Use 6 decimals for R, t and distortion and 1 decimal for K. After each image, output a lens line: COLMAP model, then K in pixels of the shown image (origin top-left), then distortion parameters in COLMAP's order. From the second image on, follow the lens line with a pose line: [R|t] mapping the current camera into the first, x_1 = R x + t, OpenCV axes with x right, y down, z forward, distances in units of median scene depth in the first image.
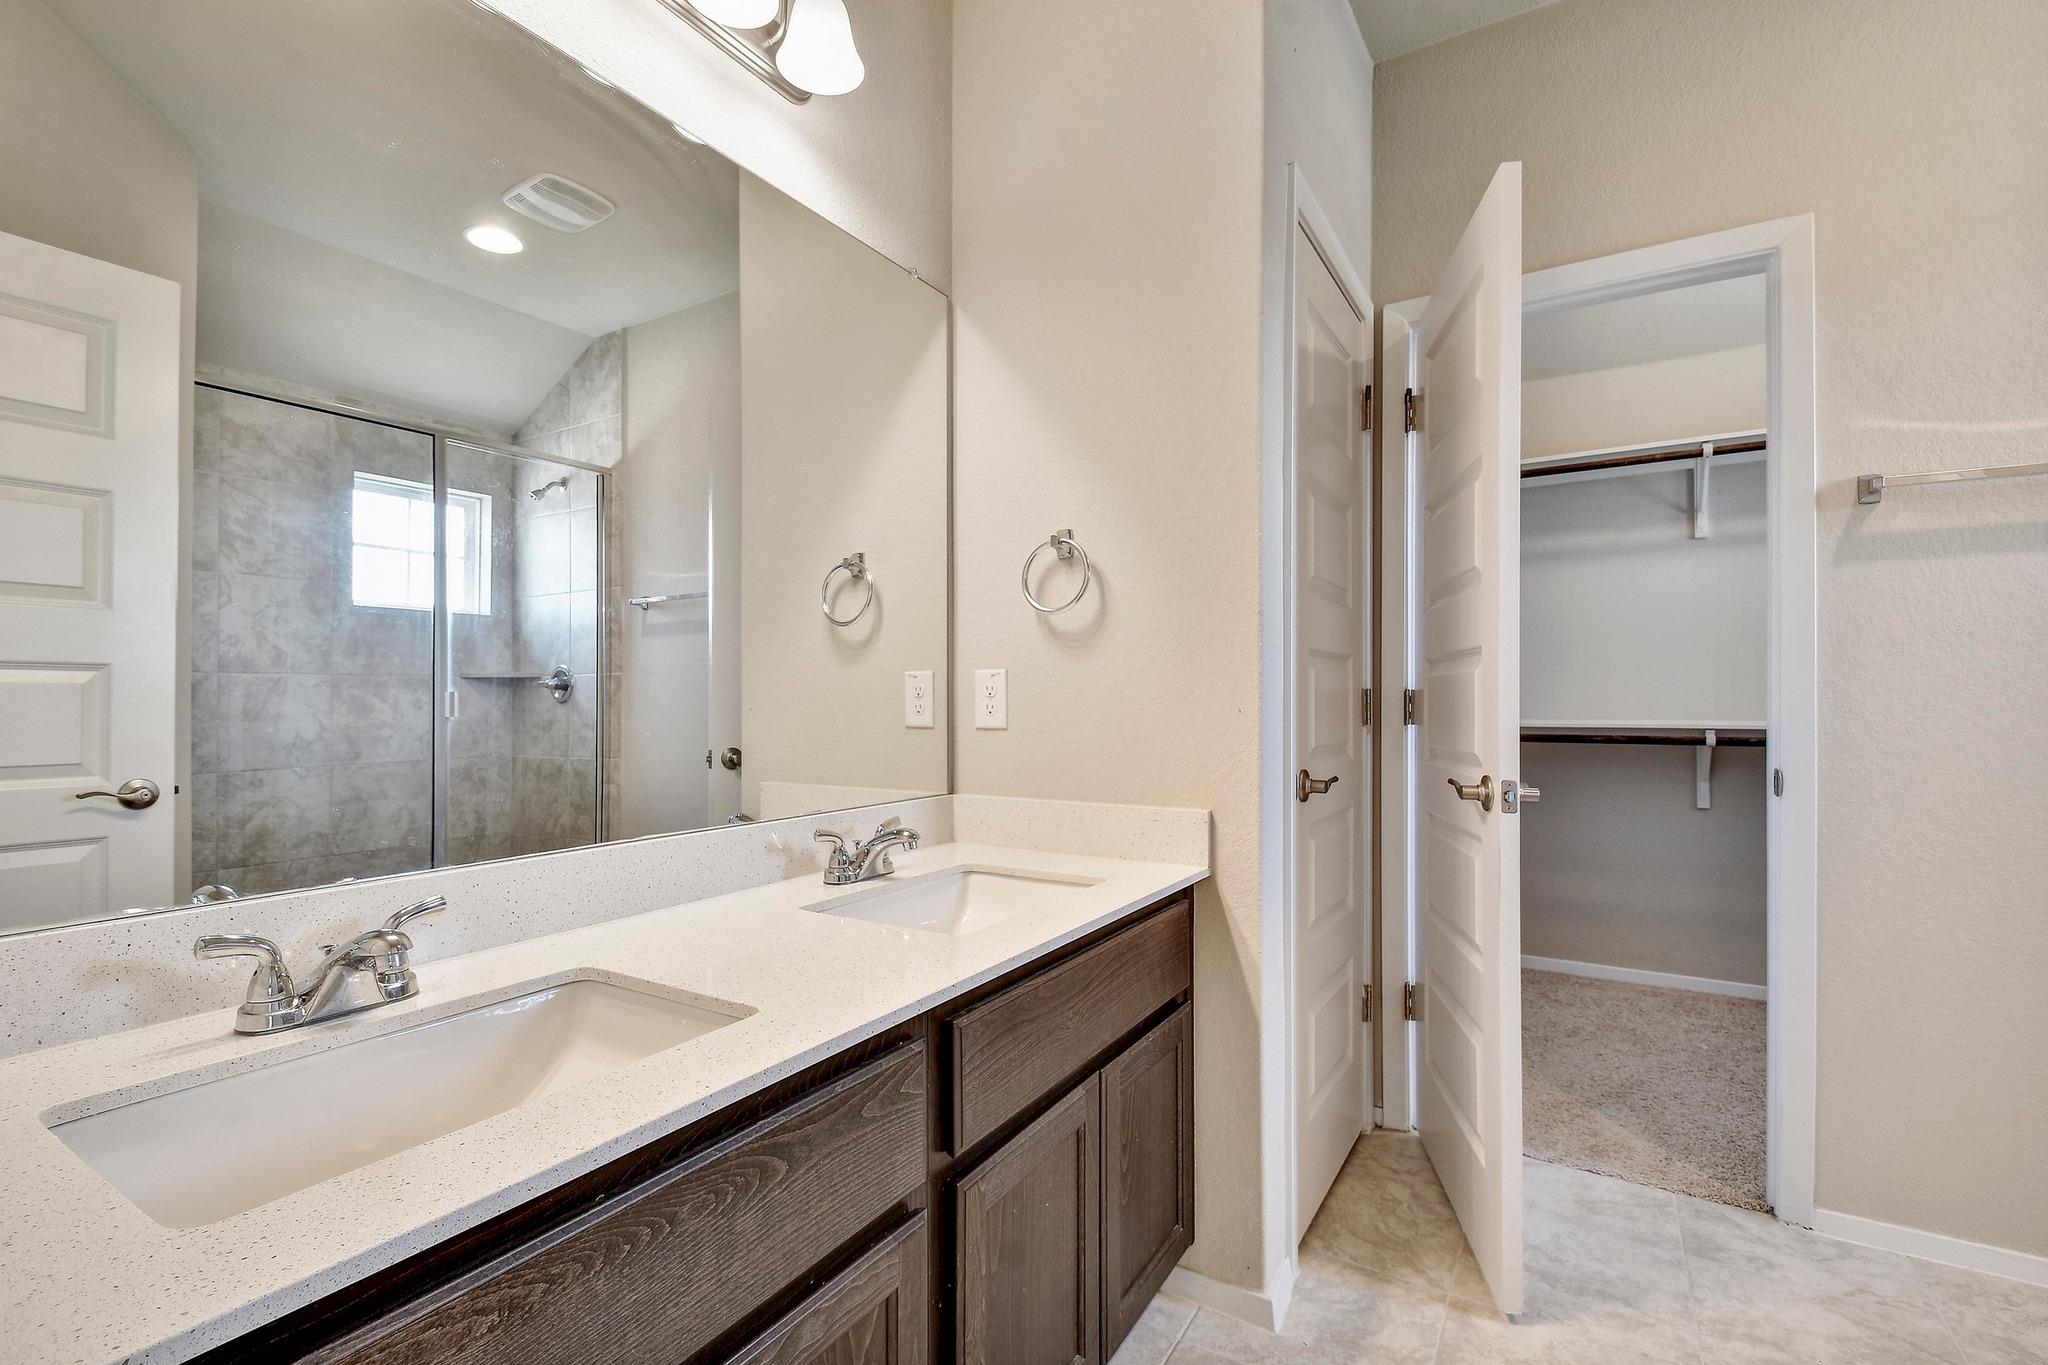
lens RADIAL K [[938.9, 0, 1022.6], [0, 938.9, 690.8], [0, 0, 1]] dist [0.002722, -0.002940]
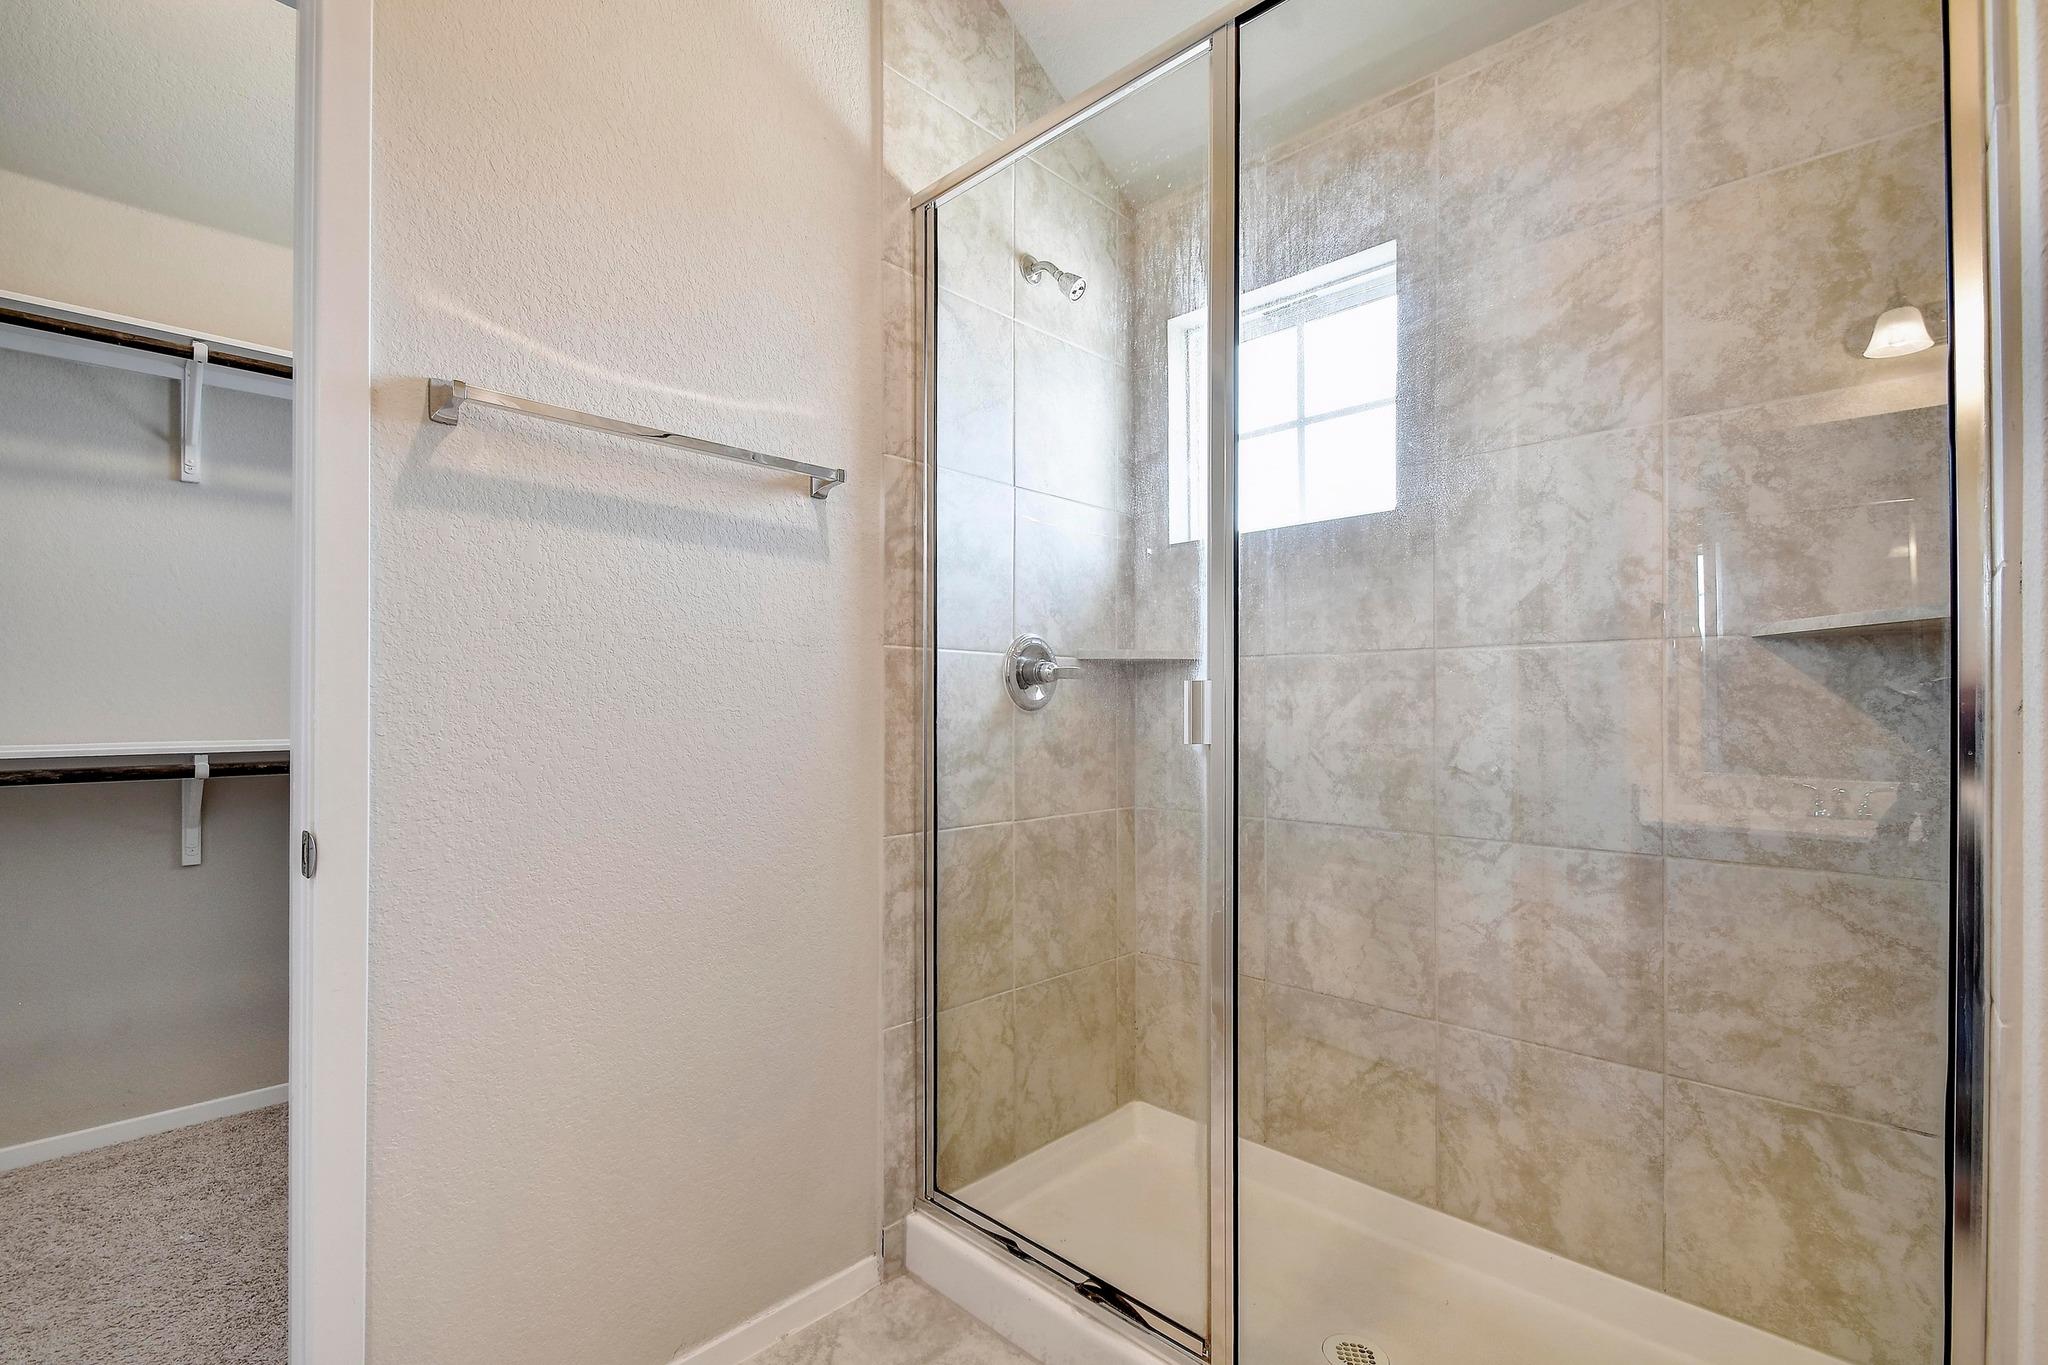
lens RADIAL K [[938.9, 0, 1020.2], [0, 938.9, 692.5], [0, 0, 1]] dist [0.002722, -0.002940]
pose [[0.228726, 0.004836, 0.973479, 0.199625], [-0.001684, 0.999988, -0.004572, -0.002032], [-0.973489, -0.000594, 0.228732, 0.259258]]
